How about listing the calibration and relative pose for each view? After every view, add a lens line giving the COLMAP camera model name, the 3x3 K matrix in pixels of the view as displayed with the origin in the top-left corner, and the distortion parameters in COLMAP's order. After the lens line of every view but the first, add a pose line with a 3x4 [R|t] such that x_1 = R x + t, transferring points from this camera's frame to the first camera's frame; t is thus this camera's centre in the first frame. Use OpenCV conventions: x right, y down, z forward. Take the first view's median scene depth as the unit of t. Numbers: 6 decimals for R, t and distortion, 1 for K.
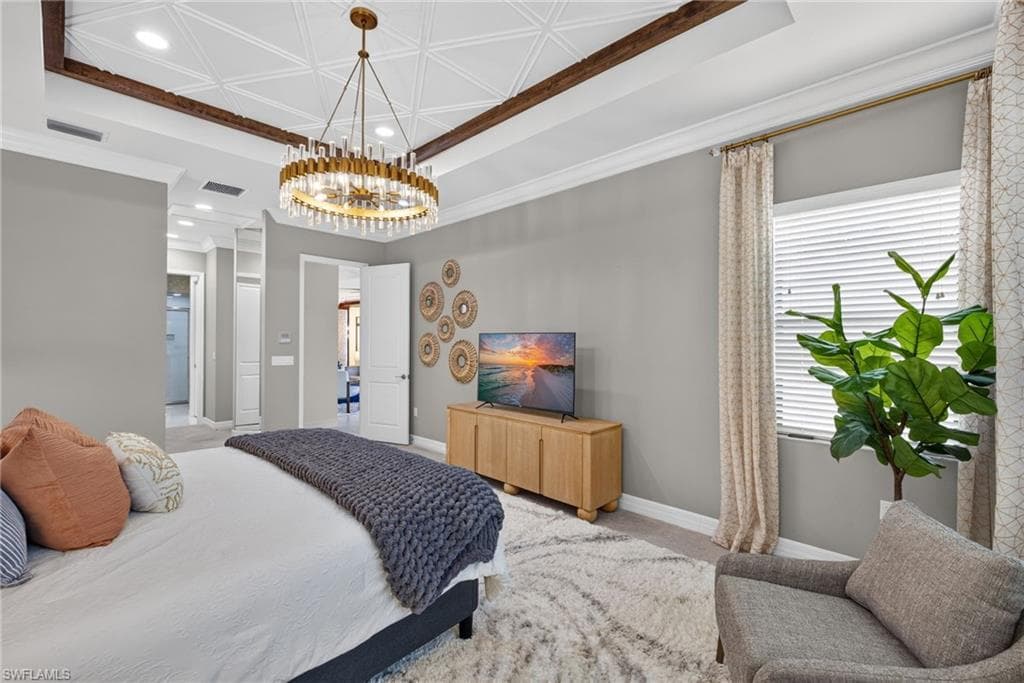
lens RADIAL K [[429.6, 0, 510.5], [0, 429.6, 340.3], [0, 0, 1]] dist [-0.000701, 0.000003]
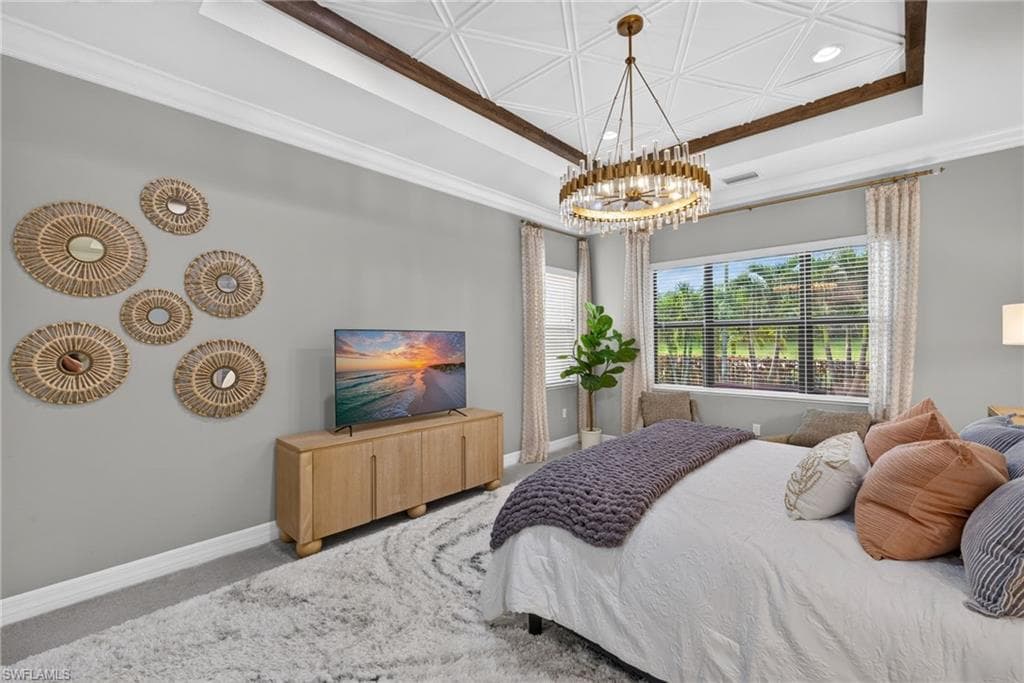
lens RADIAL K [[429.6, 0, 510.3], [0, 429.6, 341.3], [0, 0, 1]] dist [-0.000701, 0.000003]
pose [[-0.008985, -0.004869, 0.999948, -0.849775], [0.001888, 0.999986, 0.004886, 0.000166], [-0.999958, 0.001932, -0.008976, 0.804001]]
